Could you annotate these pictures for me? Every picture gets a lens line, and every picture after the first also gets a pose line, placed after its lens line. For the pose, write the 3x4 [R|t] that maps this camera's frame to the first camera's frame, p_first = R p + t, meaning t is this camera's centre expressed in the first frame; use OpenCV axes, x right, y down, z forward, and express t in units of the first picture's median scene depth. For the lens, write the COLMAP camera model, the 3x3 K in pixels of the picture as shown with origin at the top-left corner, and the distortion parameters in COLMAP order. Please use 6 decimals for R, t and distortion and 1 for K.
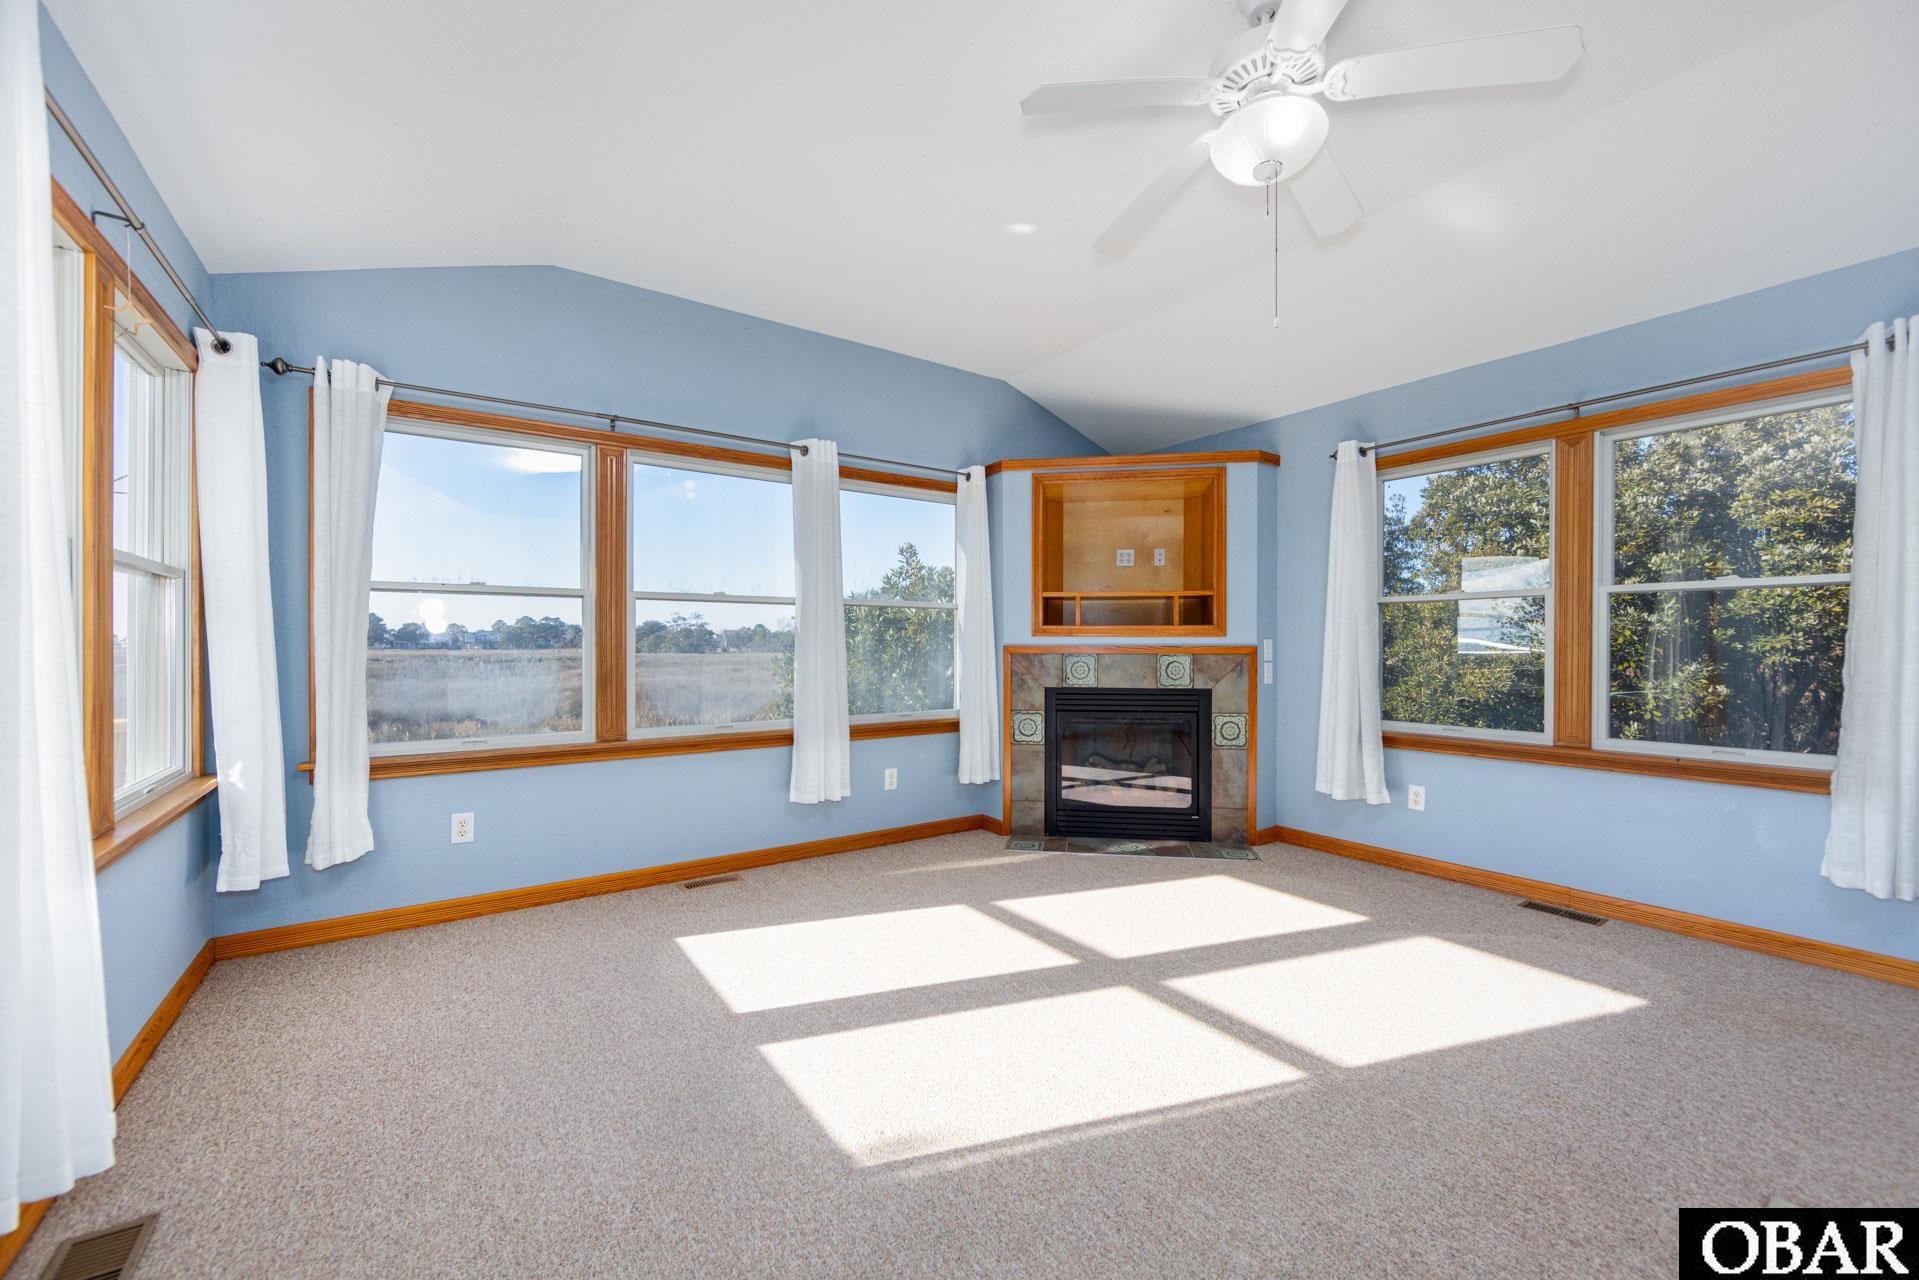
lens RADIAL K [[753.6, 0, 958.4], [0, 753.6, 638.5], [0, 0, 1]] dist [0.001628, -0.000203]
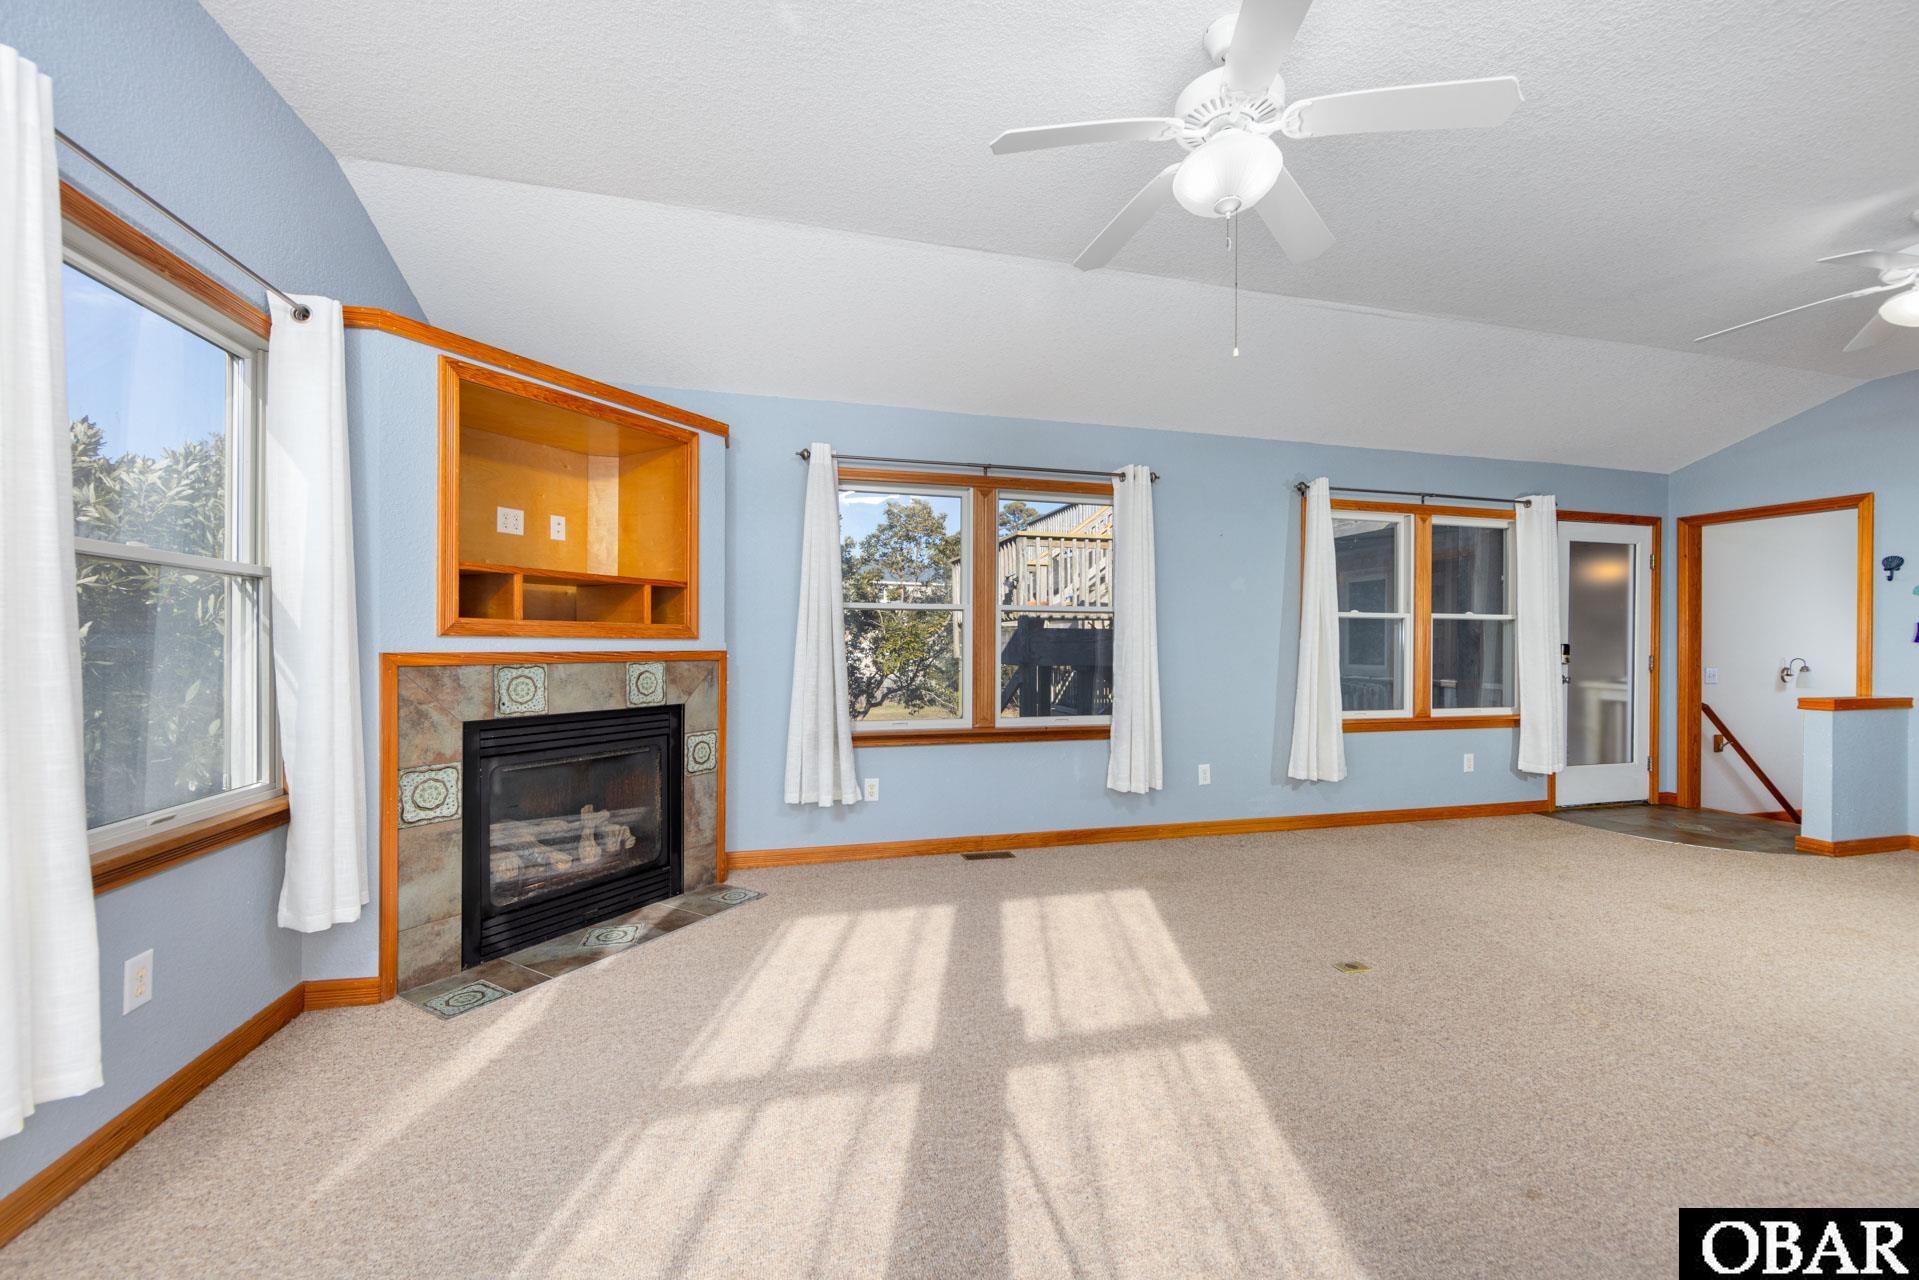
lens RADIAL K [[753.6, 0, 966.4], [0, 753.6, 644.8], [0, 0, 1]] dist [0.001628, -0.000203]
pose [[0.348690, 0.001831, 0.937236, -0.314697], [-0.008078, 0.999967, 0.001051, 0.000222], [-0.937203, -0.007937, 0.348693, 0.433878]]
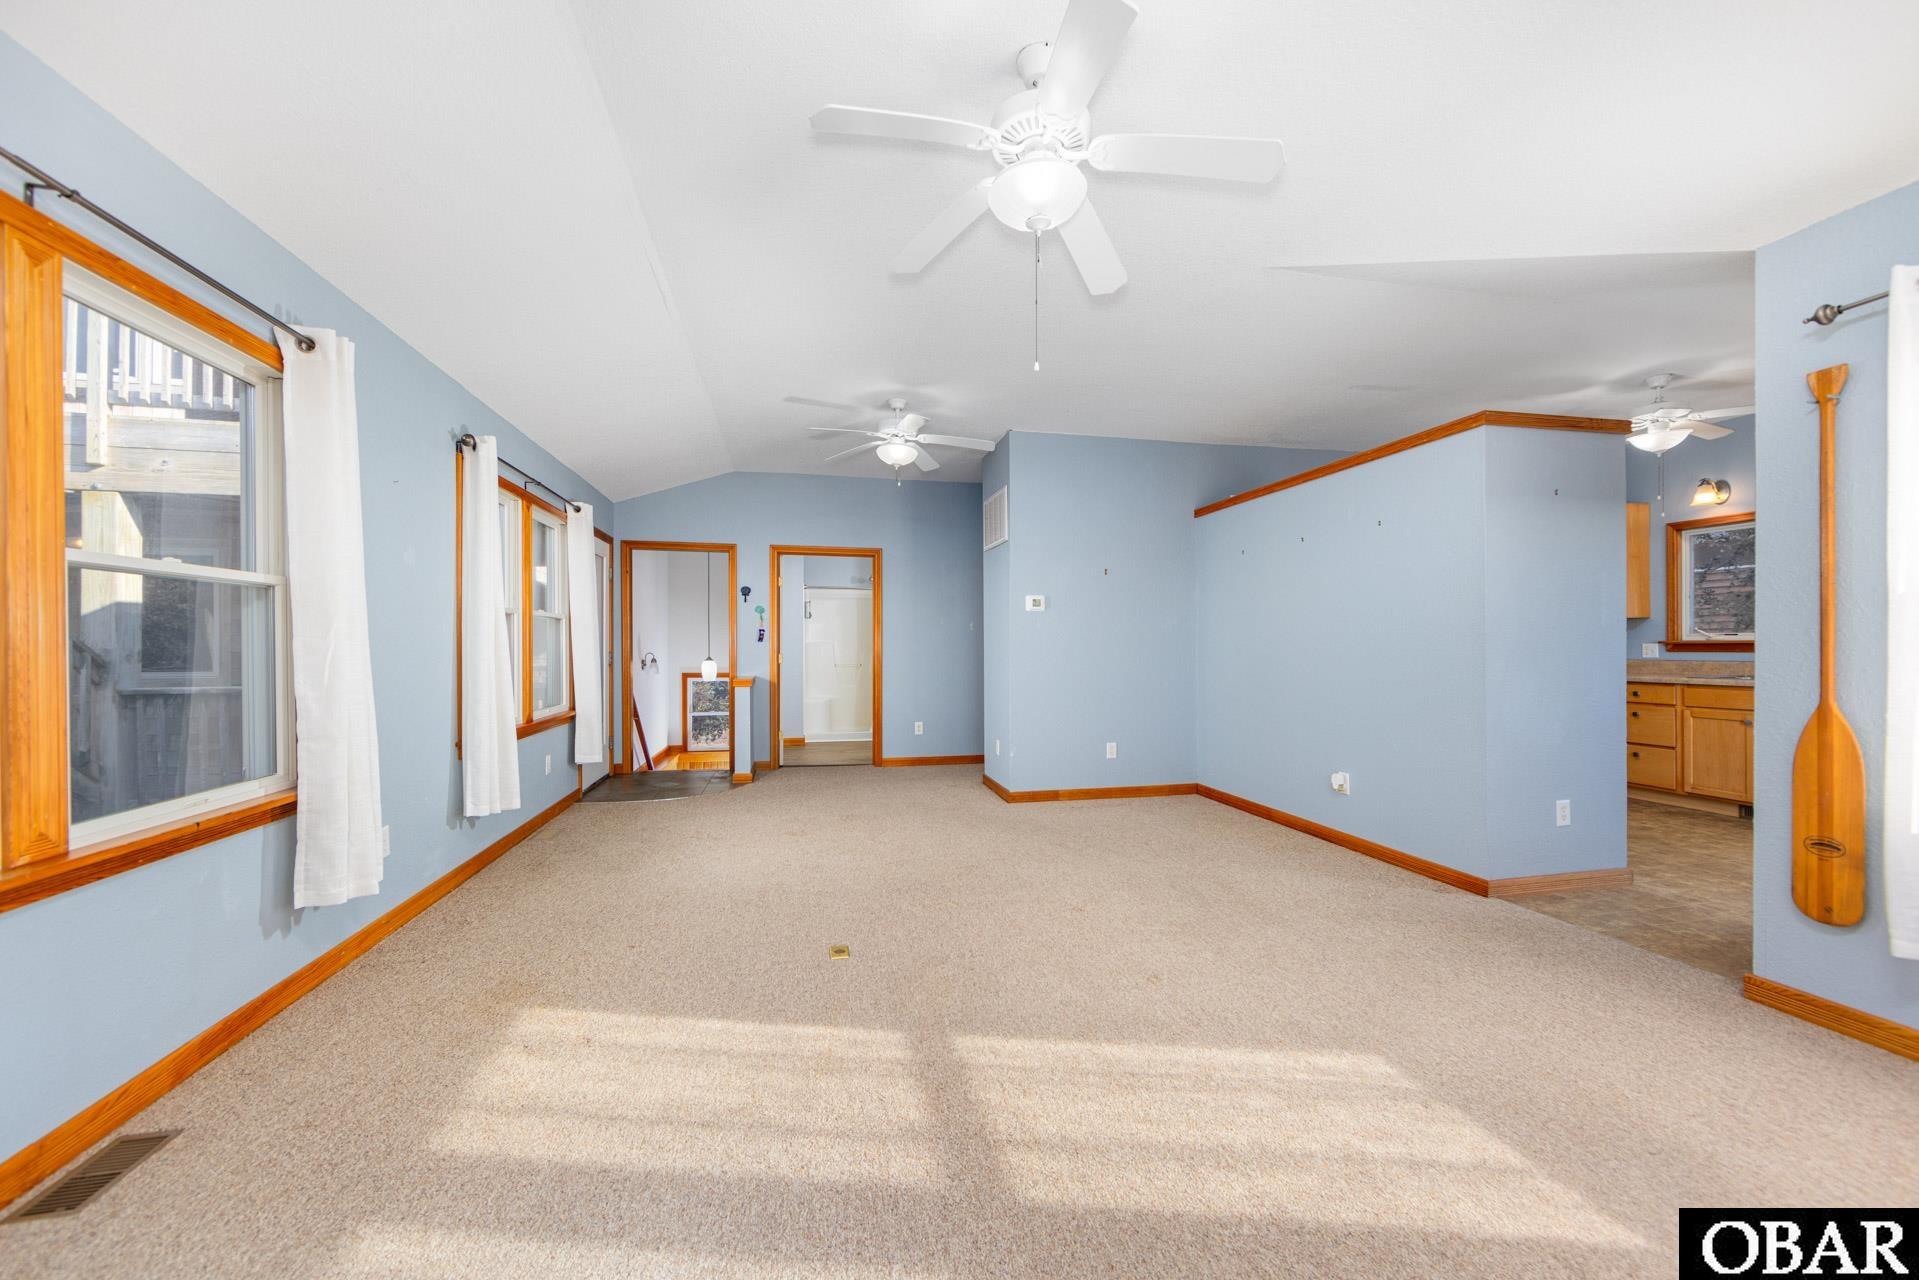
lens RADIAL K [[753.6, 0, 965.5], [0, 753.6, 648.9], [0, 0, 1]] dist [0.001628, -0.000203]
pose [[-0.924951, 0.003663, 0.380068, 0.013040], [0.004890, 0.999985, 0.002264, 0.003463], [-0.380054, 0.003953, -0.924956, 0.897116]]
